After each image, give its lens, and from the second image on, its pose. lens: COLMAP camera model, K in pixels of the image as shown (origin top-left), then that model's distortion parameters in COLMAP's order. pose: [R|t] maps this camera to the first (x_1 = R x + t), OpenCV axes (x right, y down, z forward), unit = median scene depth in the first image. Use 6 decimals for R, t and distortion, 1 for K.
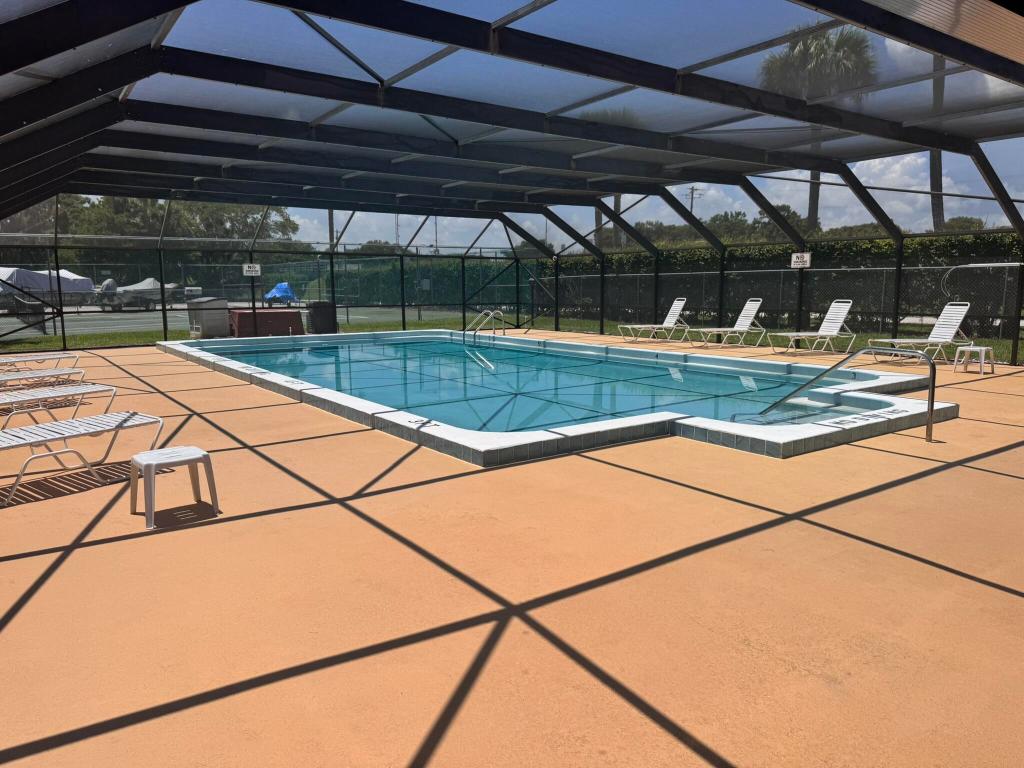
lens RADIAL K [[725.1, 0, 512.0], [0, 725.1, 384.0], [0, 0, 1]] dist [0.071699, -0.149408]
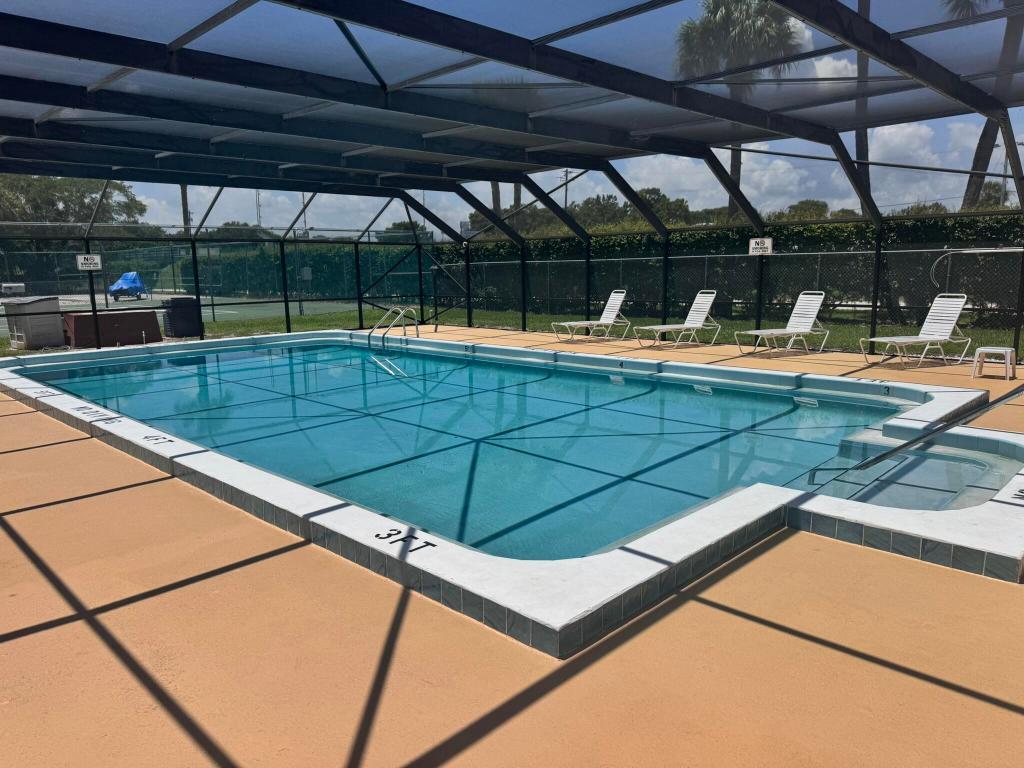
lens RADIAL K [[725.1, 0, 512.0], [0, 725.1, 384.0], [0, 0, 1]] dist [0.071699, -0.149408]
pose [[0.984615, -0.038270, 0.170495, -0.043294], [0.034315, 0.999071, 0.026087, -0.027557], [-0.171335, -0.019836, 0.985013, 0.134630]]
